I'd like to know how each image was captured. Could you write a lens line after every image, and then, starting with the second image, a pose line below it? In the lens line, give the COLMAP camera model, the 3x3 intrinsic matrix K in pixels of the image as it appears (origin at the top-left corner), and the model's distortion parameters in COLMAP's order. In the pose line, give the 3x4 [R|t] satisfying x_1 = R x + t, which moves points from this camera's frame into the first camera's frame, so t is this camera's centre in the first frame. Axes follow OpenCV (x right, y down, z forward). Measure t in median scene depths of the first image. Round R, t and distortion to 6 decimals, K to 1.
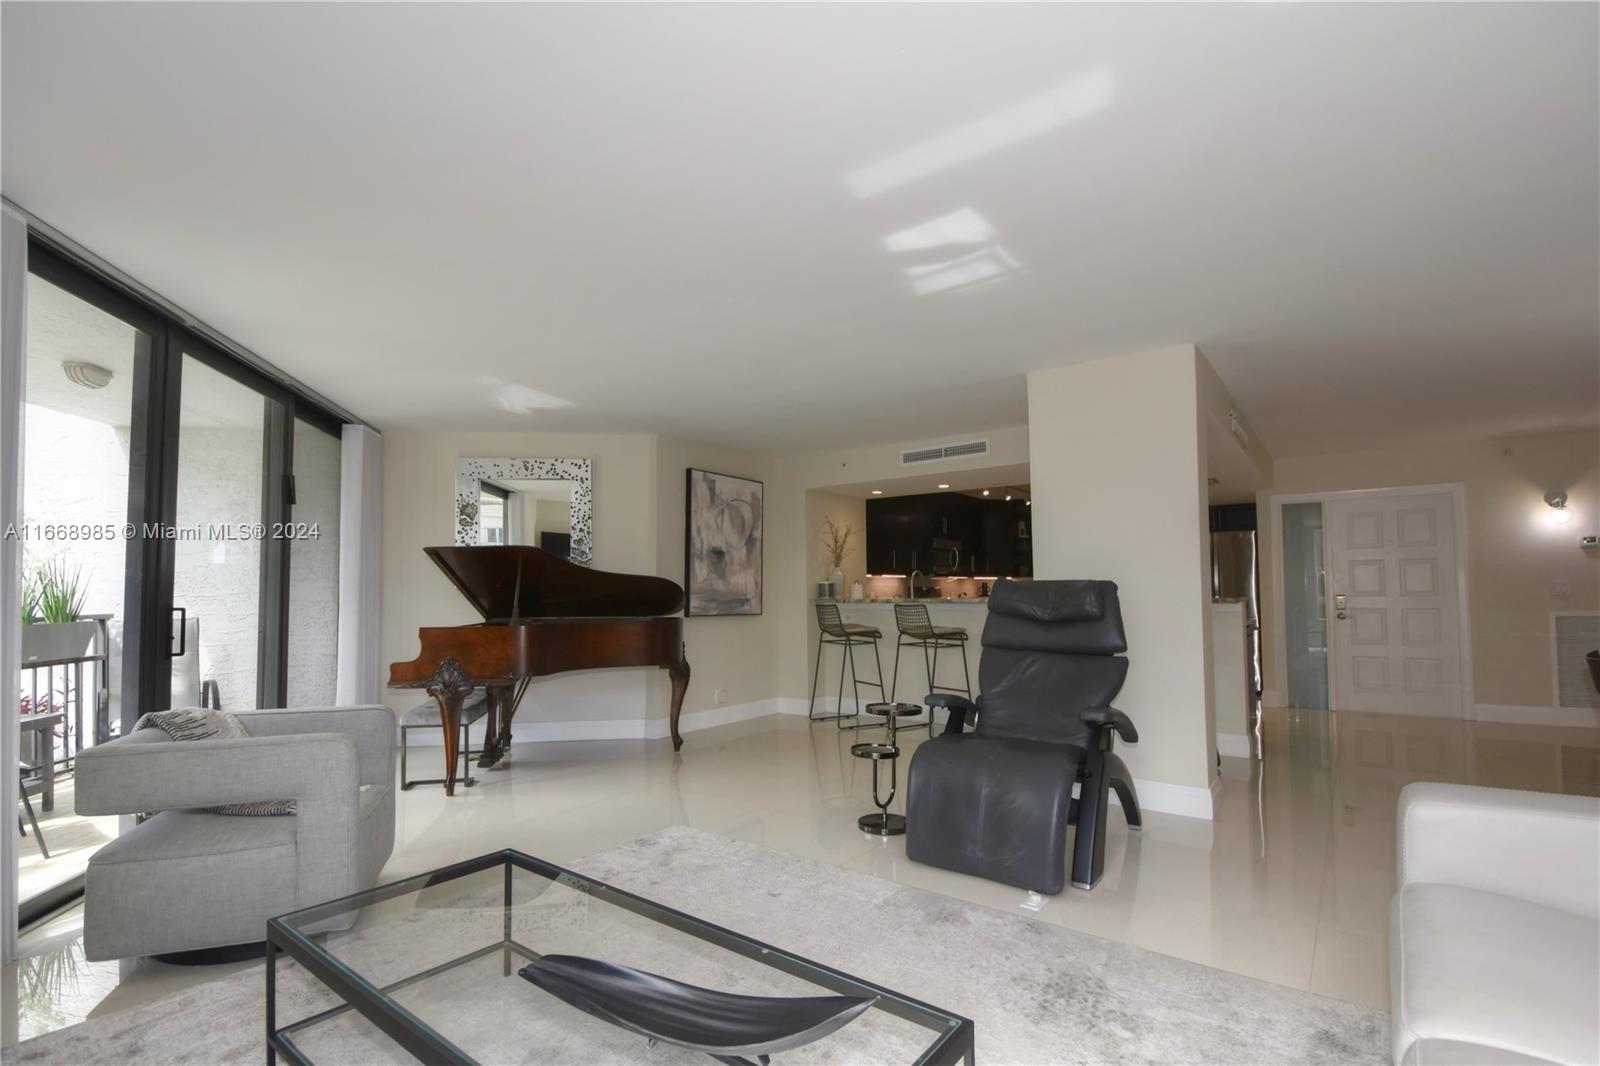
lens RADIAL K [[777.6, 0, 800.6], [0, 777.6, 569.2], [0, 0, 1]] dist [0.001962, -0.011179]
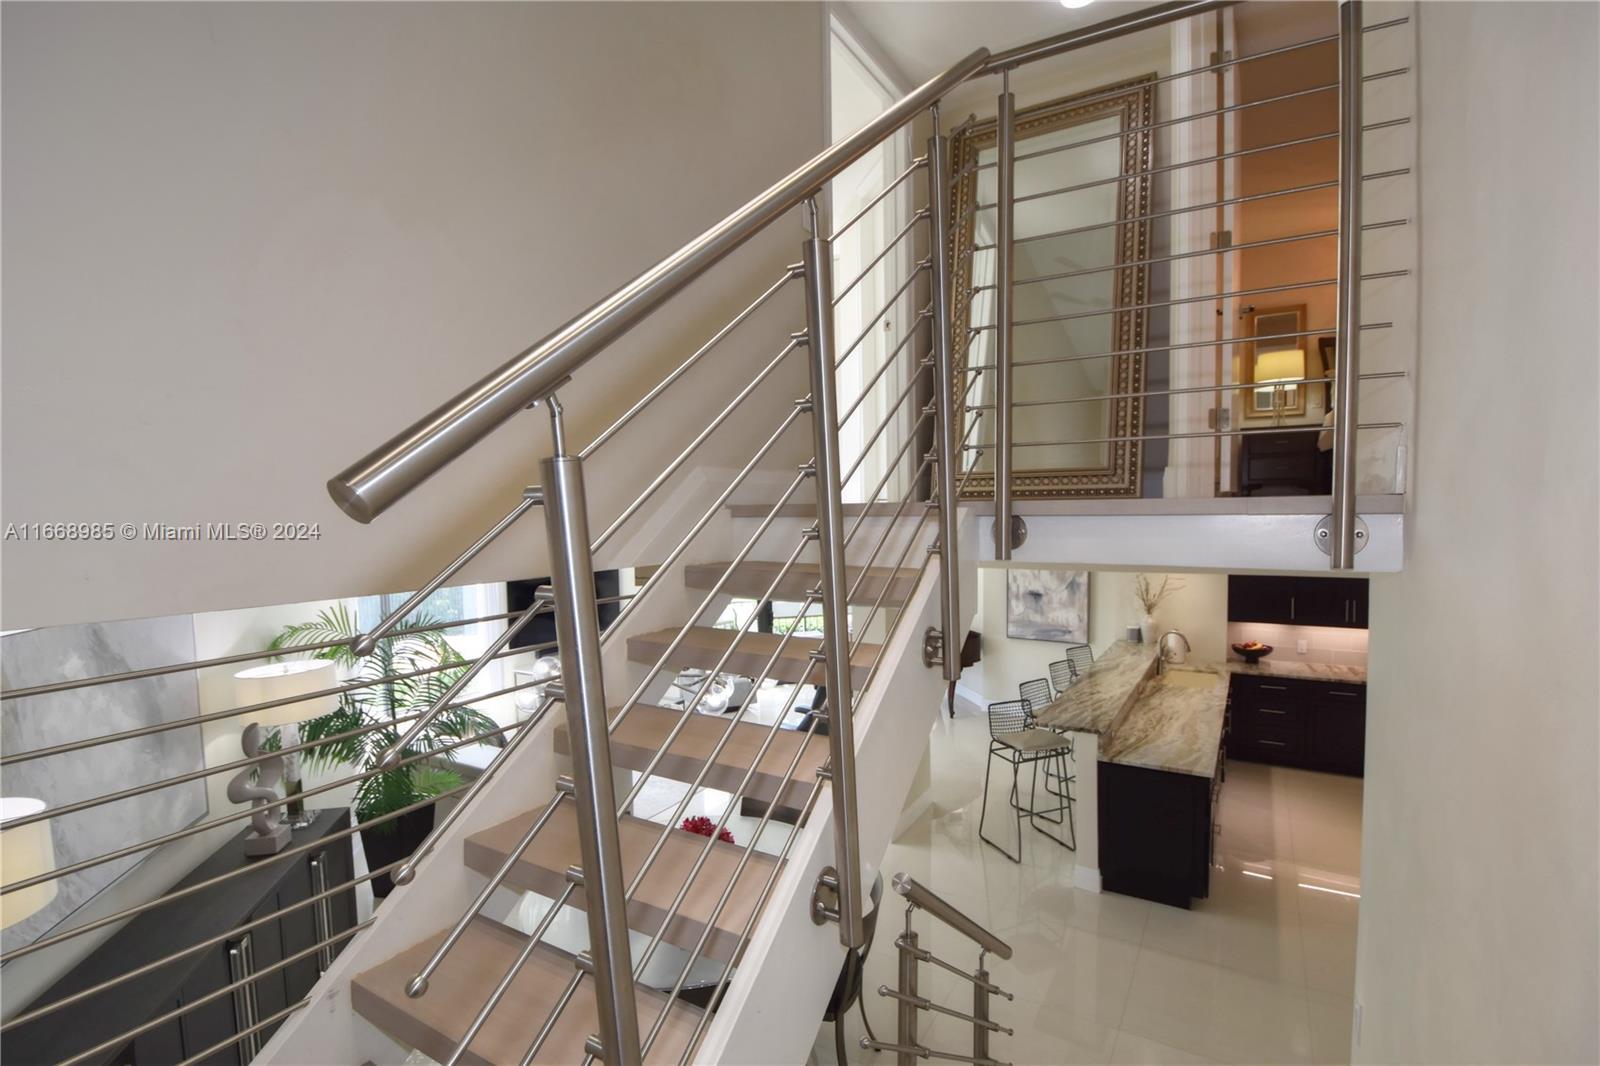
lens RADIAL K [[711.1, 0, 800.5], [0, 711.1, 556.4], [0, 0, 1]] dist [0.022640, -0.029770]
pose [[0.088287, 0.070106, -0.993625, 1.116942], [0.048480, 0.996036, 0.074583, -0.204618], [0.994915, -0.054756, 0.084538, 0.486763]]
